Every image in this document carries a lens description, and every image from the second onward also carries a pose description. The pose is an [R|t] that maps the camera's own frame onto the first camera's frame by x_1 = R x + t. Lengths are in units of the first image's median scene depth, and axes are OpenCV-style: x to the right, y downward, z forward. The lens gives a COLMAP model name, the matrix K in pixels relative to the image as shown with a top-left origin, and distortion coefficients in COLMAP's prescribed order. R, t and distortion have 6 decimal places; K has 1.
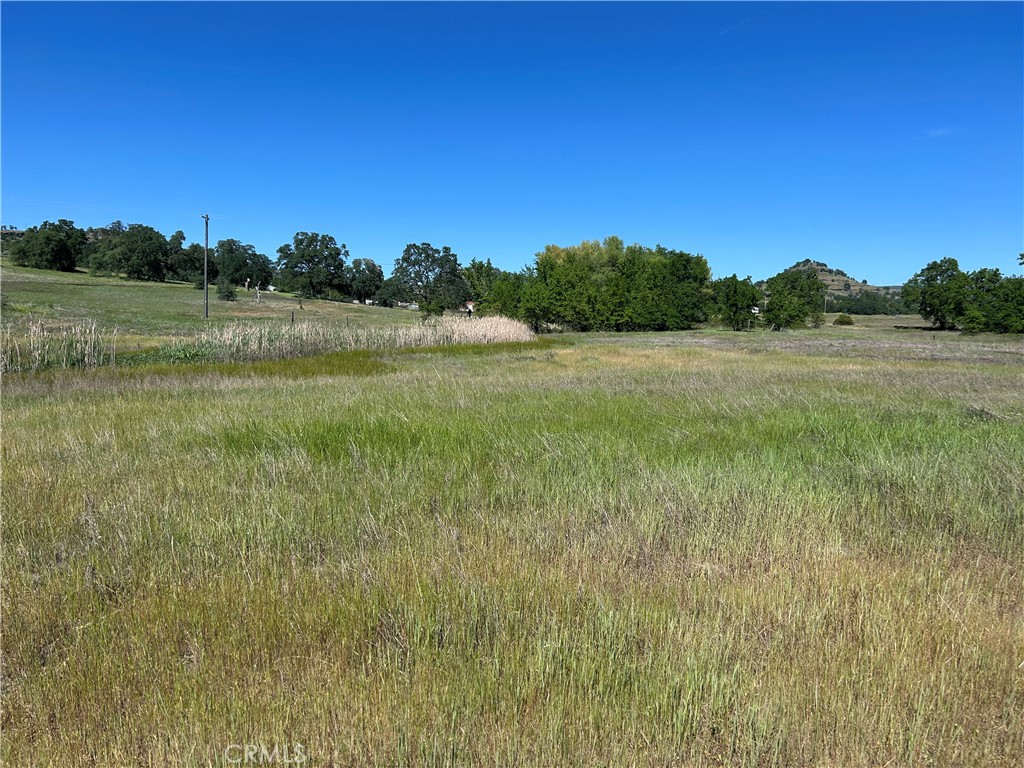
lens RADIAL K [[772.3, 0, 512.0], [0, 772.3, 384.0], [0, 0, 1]] dist [0.071839, -0.002186]
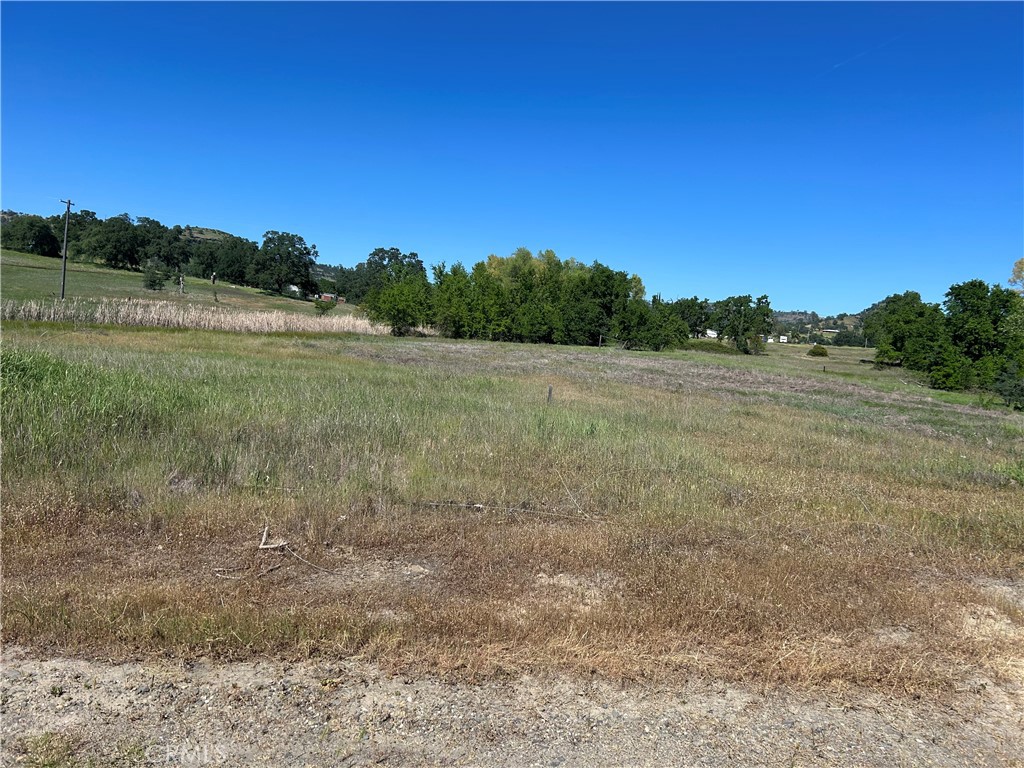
lens RADIAL K [[772.3, 0, 512.0], [0, 772.3, 384.0], [0, 0, 1]] dist [0.071839, -0.002186]
pose [[0.992978, 0.068977, -0.096107, 0.162740], [-0.070858, 0.997353, -0.016298, 0.001629], [0.094728, 0.022994, 0.995238, 0.007805]]
